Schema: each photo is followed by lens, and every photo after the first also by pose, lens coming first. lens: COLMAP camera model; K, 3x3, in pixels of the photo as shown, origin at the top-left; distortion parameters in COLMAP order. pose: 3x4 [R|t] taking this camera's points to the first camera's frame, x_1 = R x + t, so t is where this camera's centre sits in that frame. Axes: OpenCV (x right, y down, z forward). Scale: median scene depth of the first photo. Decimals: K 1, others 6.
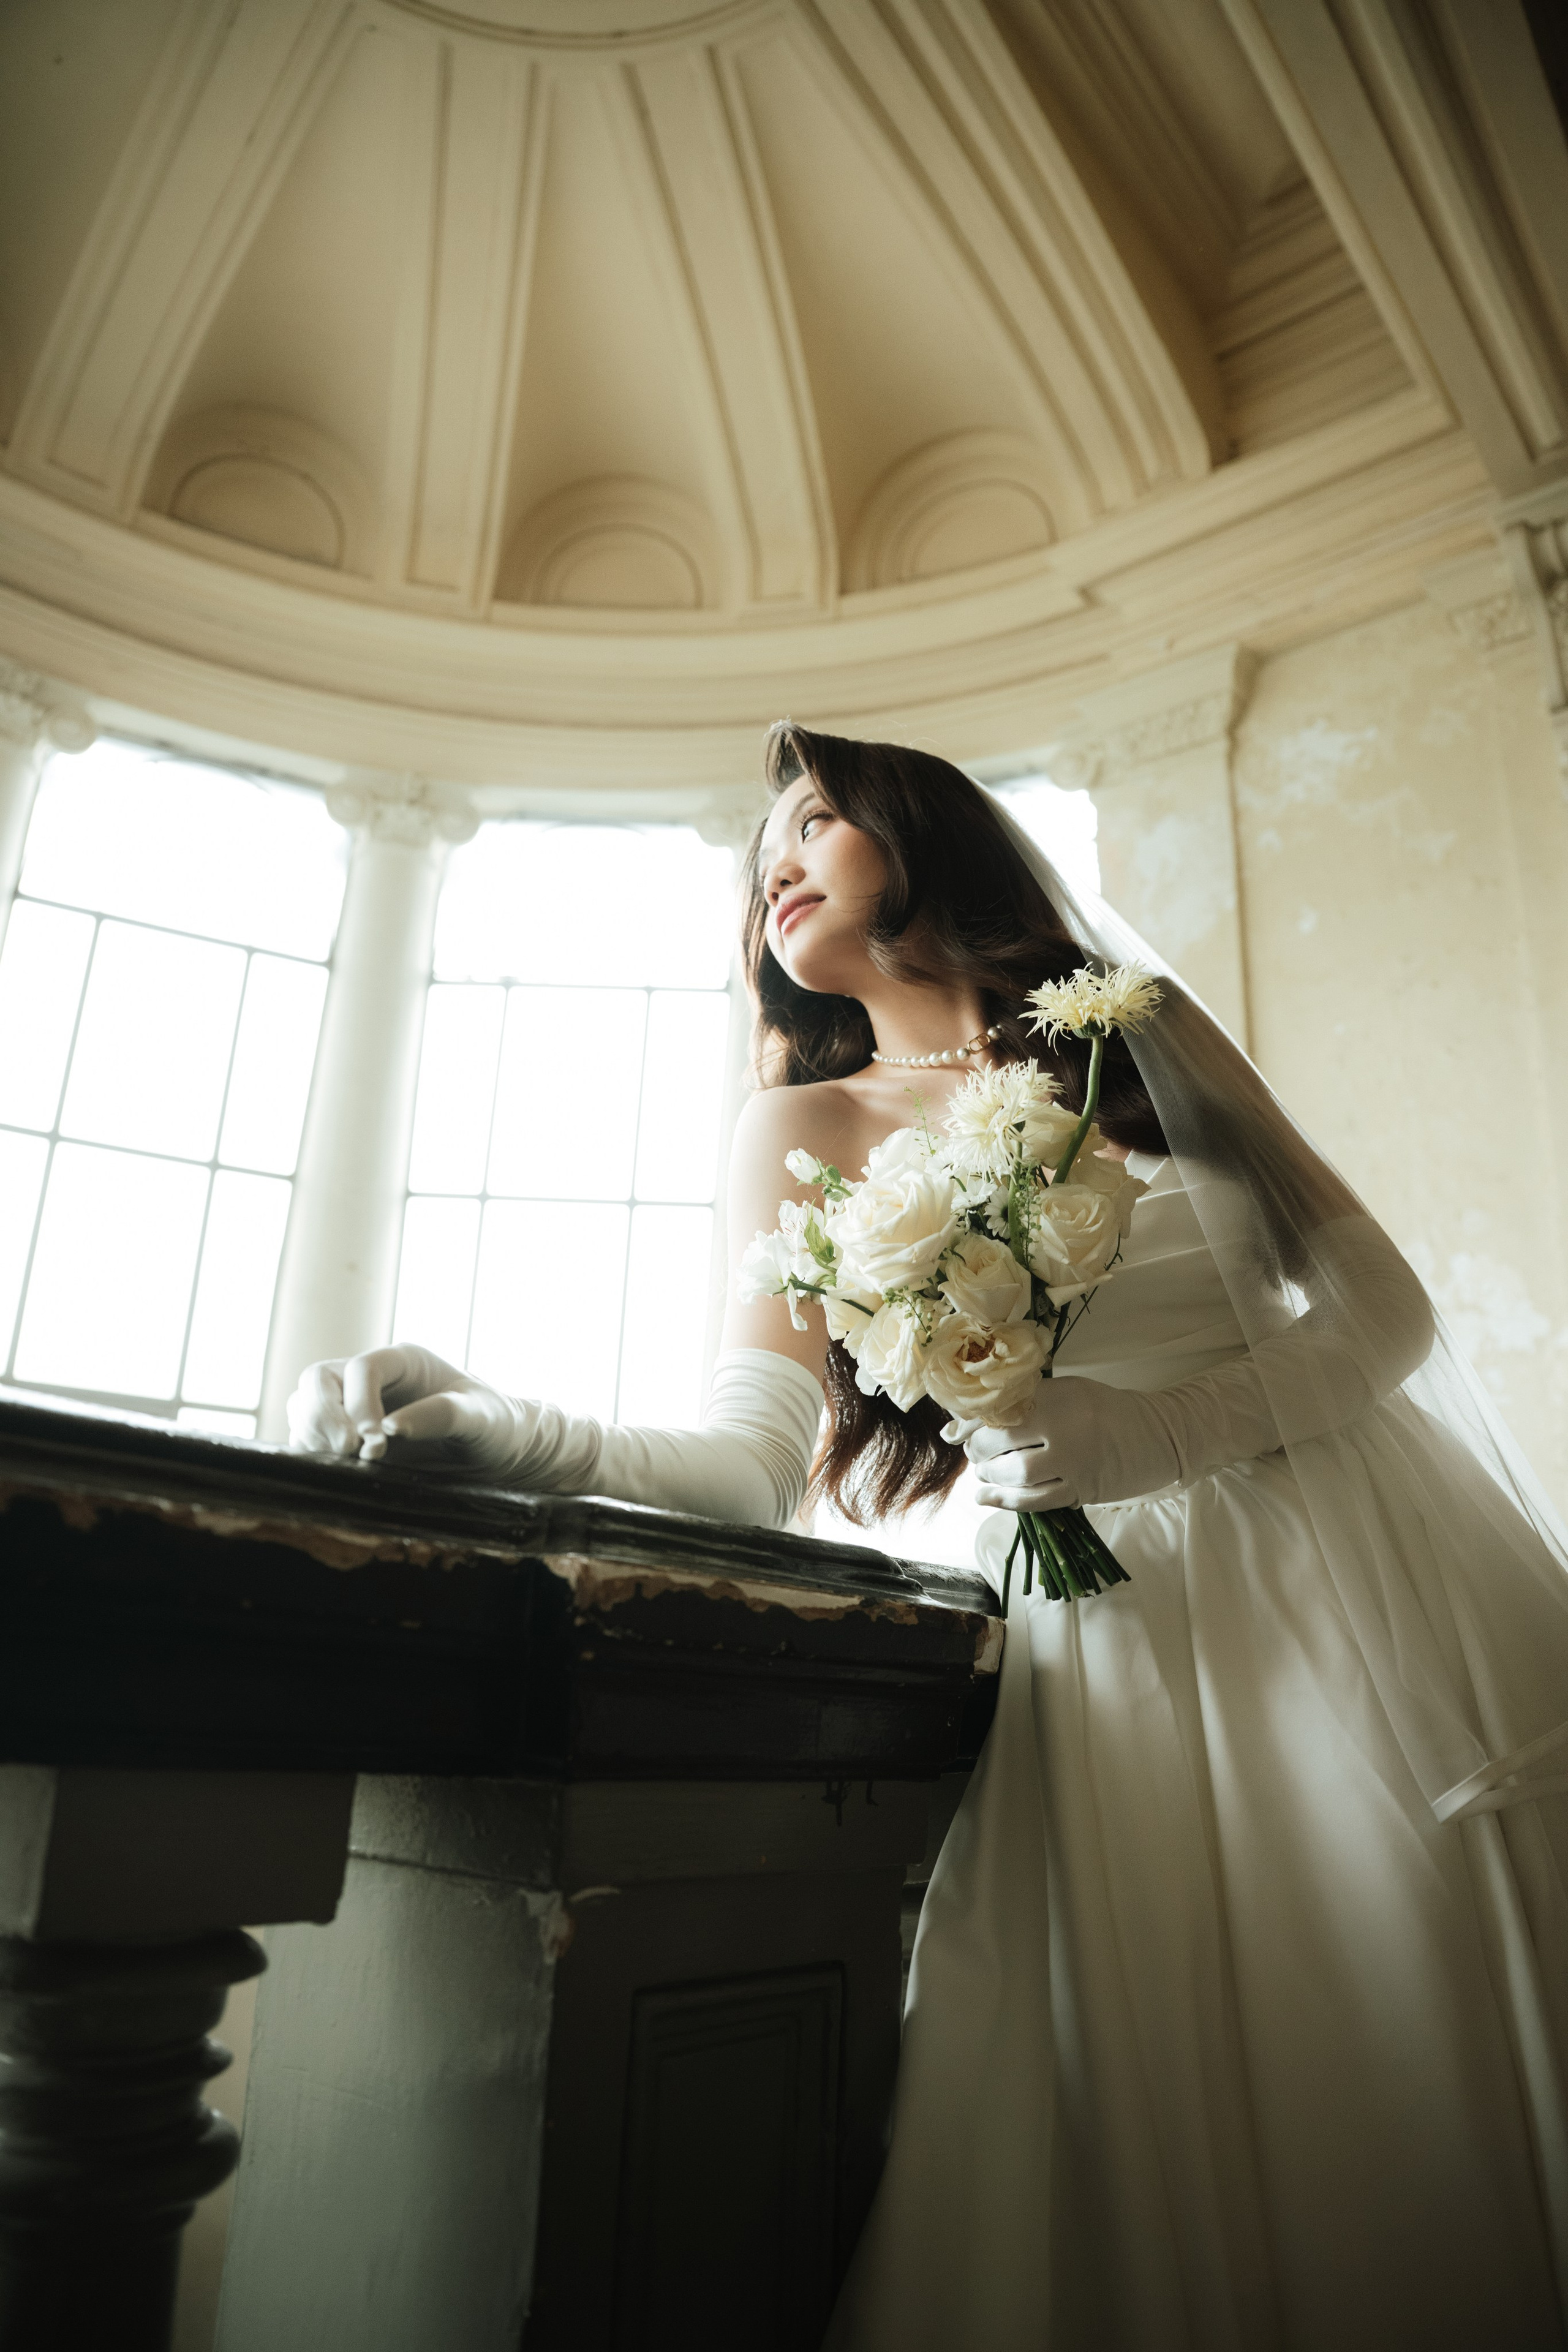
lens RADIAL K [[1639.8, 0, 783.7], [0, 1639.8, 1168.8], [0, 0, 1]] dist [-0.127762, 0.081666]
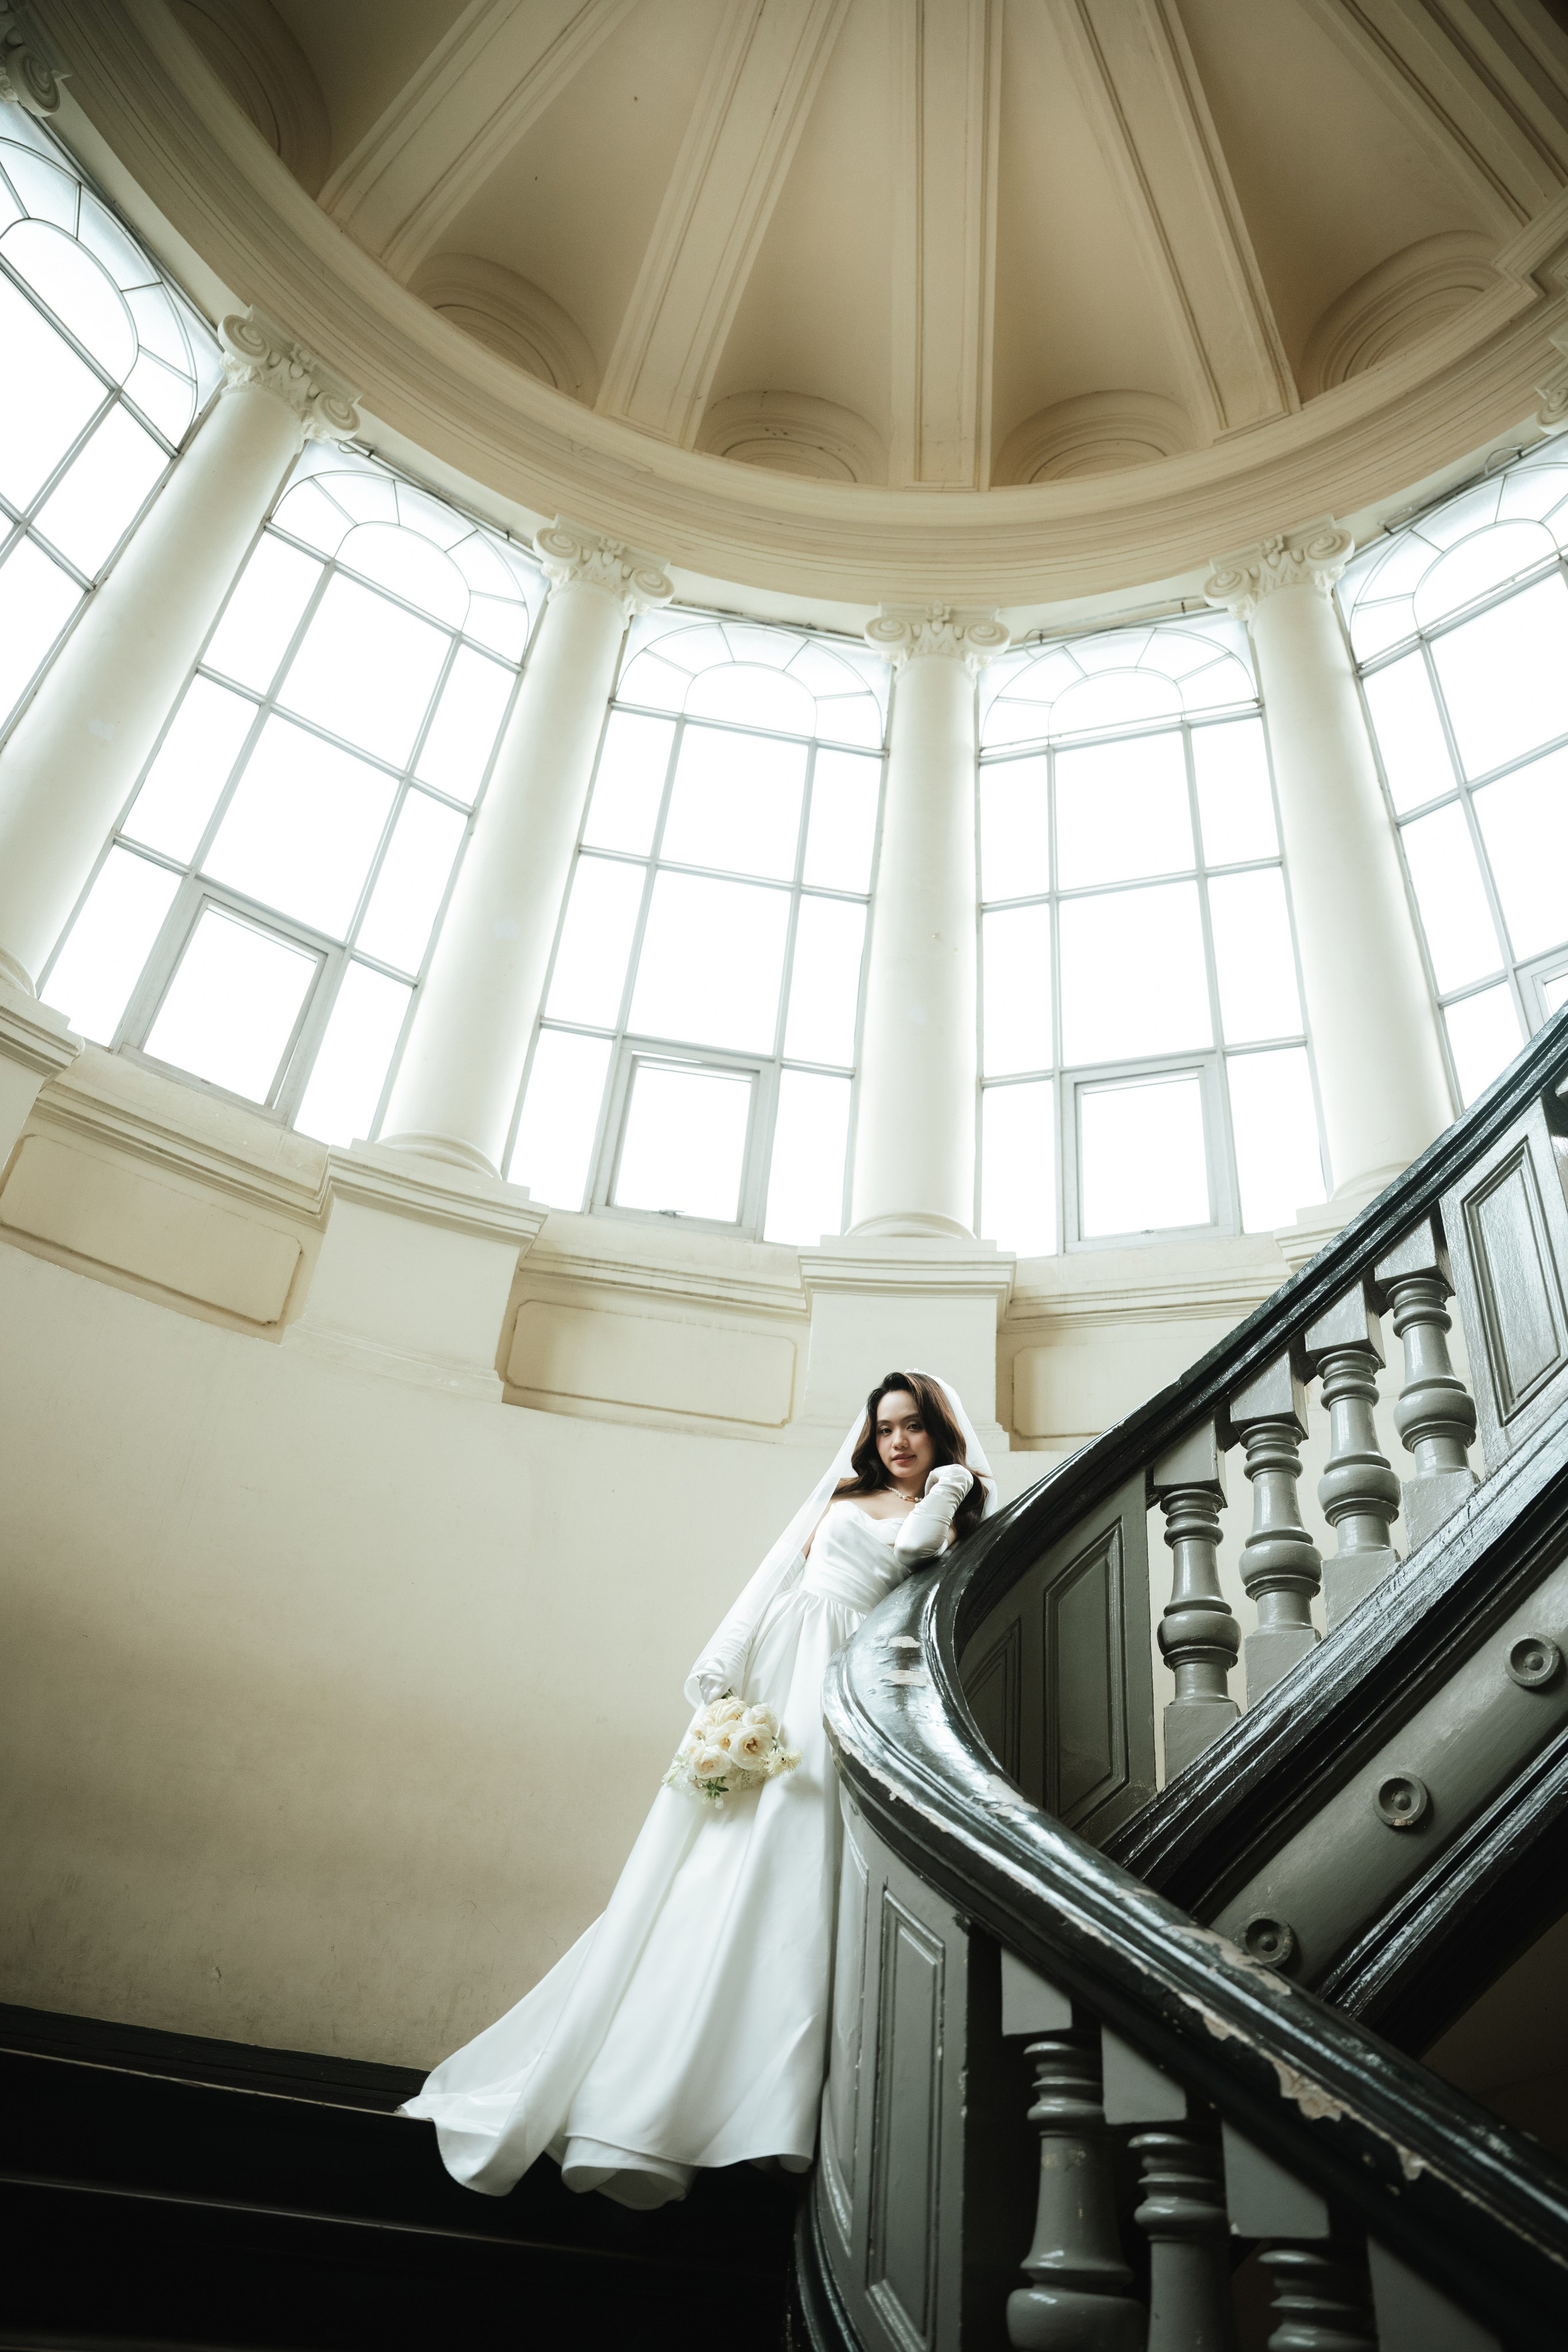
lens RADIAL K [[1639.8, 0, 785.5], [0, 1639.8, 1174.8], [0, 0, 1]] dist [-0.127762, 0.081666]
pose [[0.957297, -0.143887, -0.250756, -0.120694], [0.054401, 0.941509, -0.332567, 0.539890], [0.283941, 0.304724, 0.909132, 0.084075]]
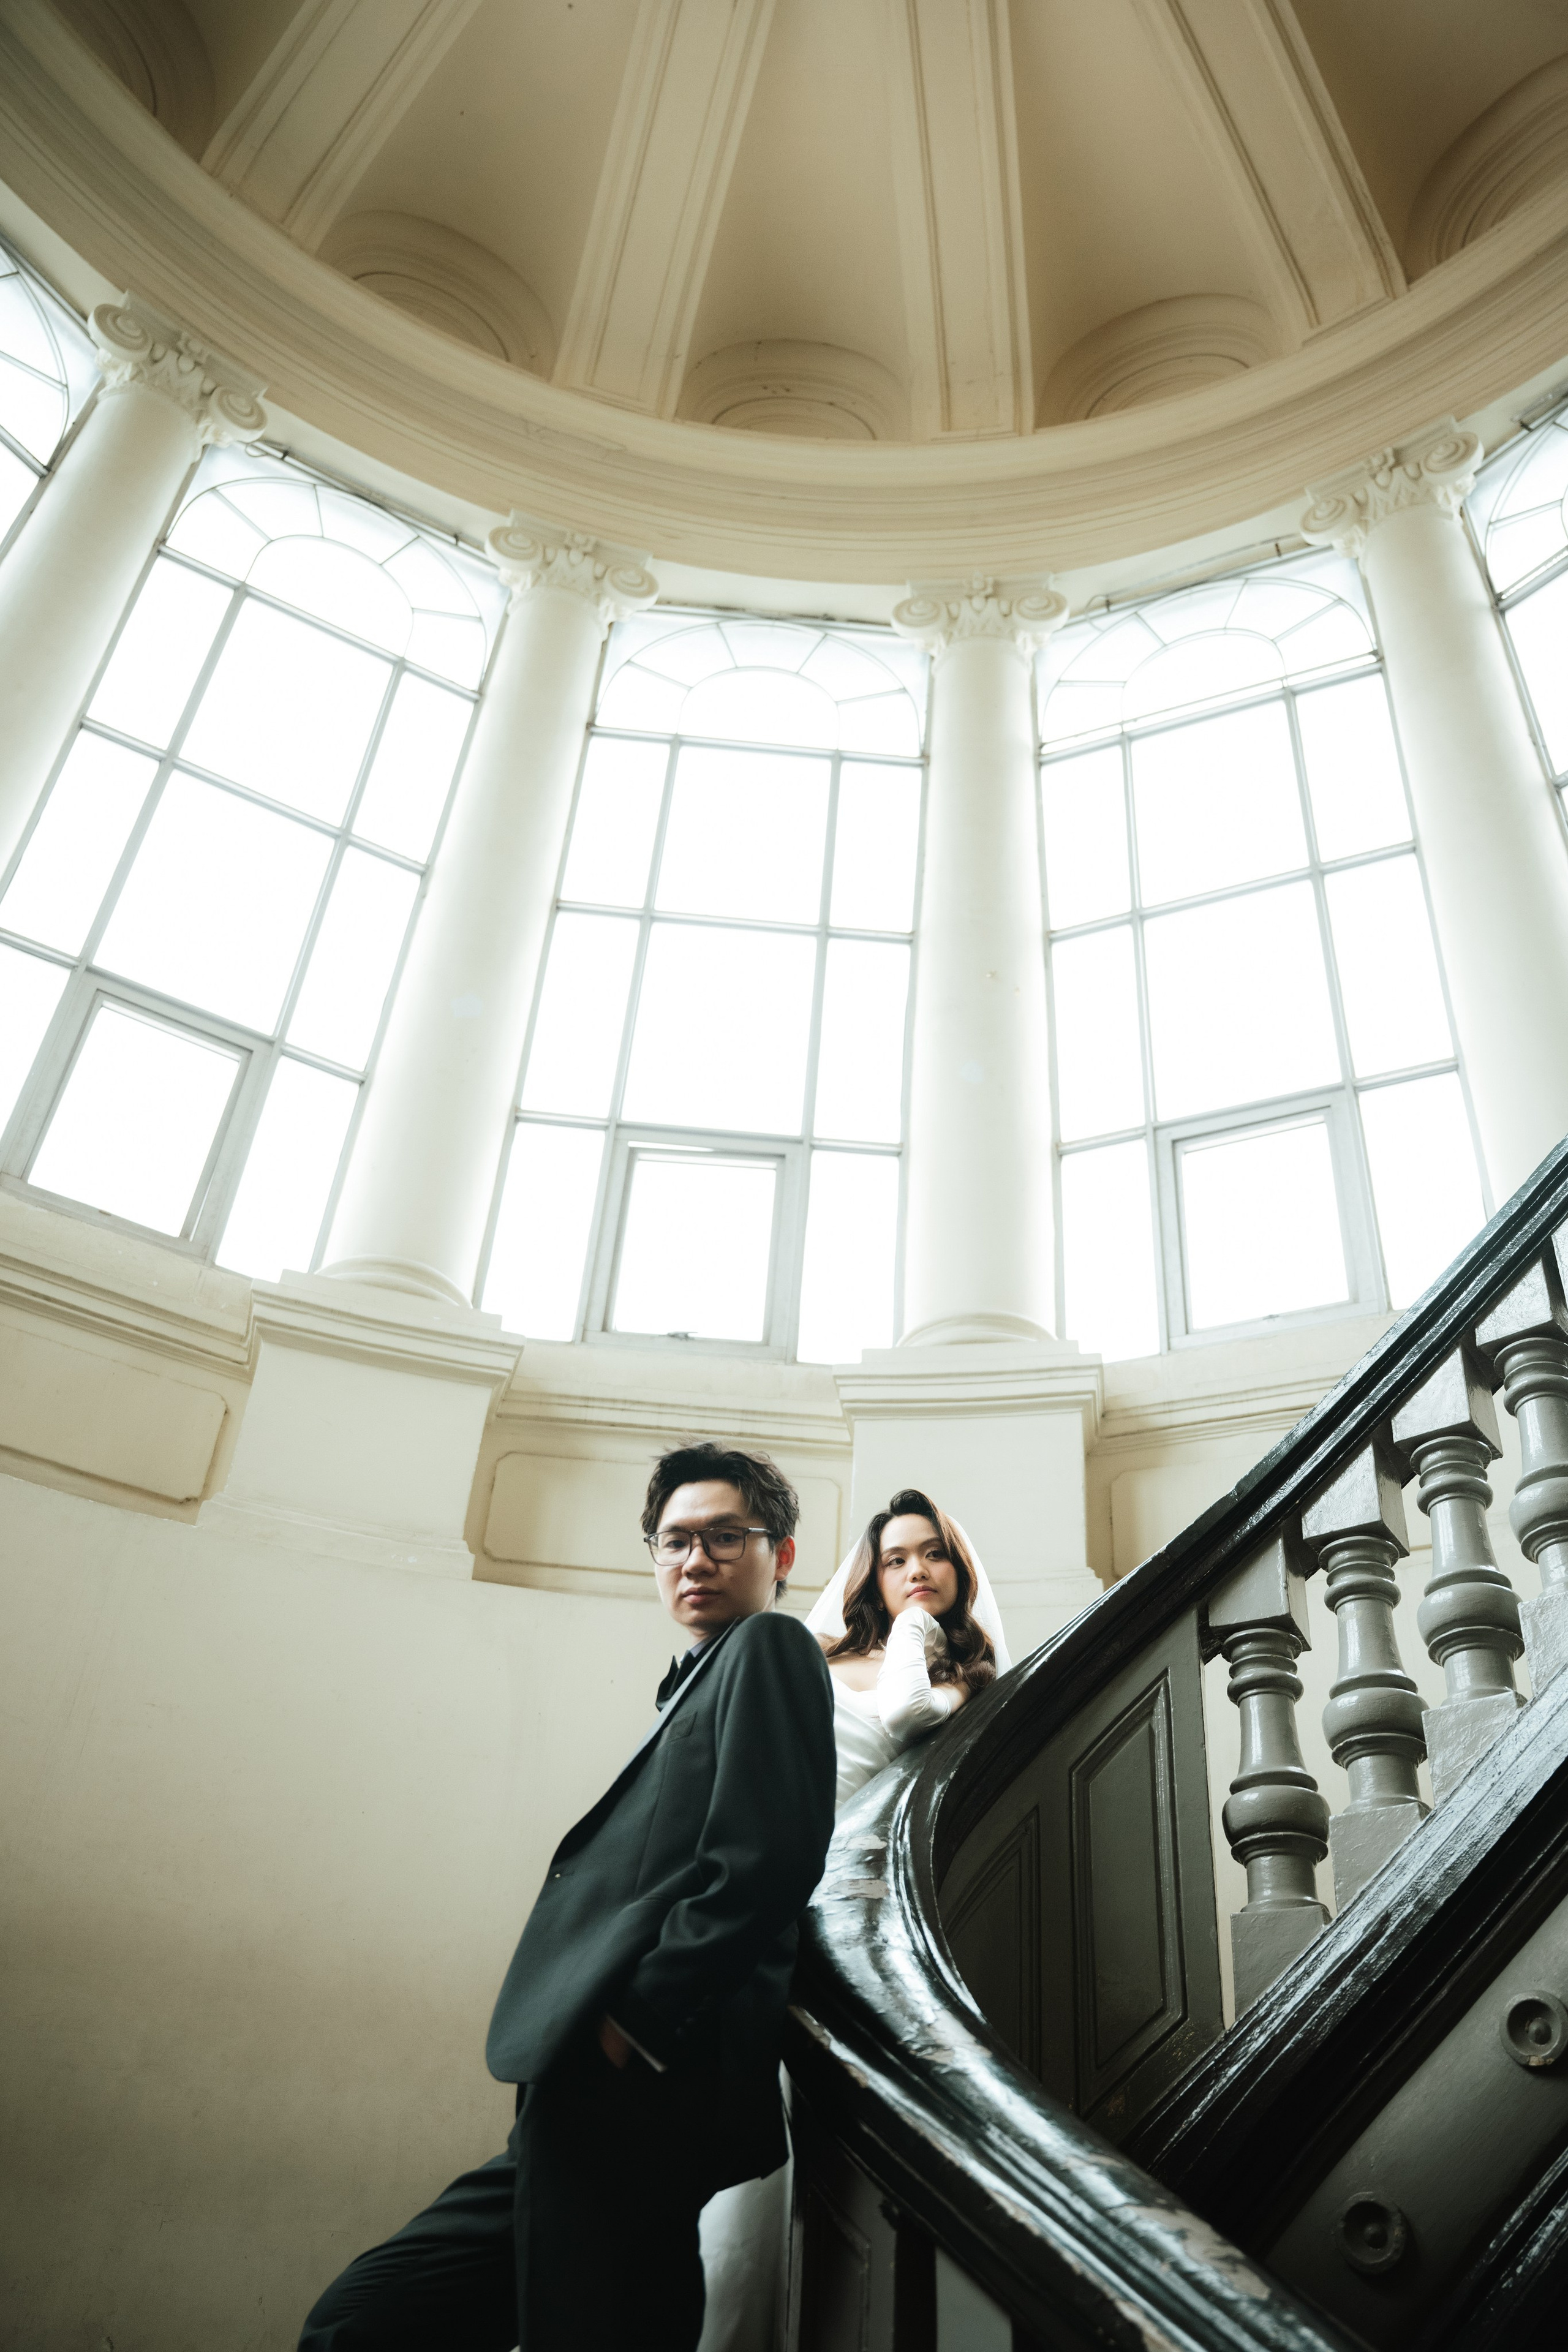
lens RADIAL K [[1984.0, 0, 790.4], [0, 1984.0, 1167.3], [0, 0, 1]] dist [-0.059050, 0.062320]
pose [[0.926800, -0.229315, -0.297416, -0.081385], [0.097937, 0.912111, -0.398072, 0.547910], [0.362560, 0.339805, 0.867803, 0.110640]]
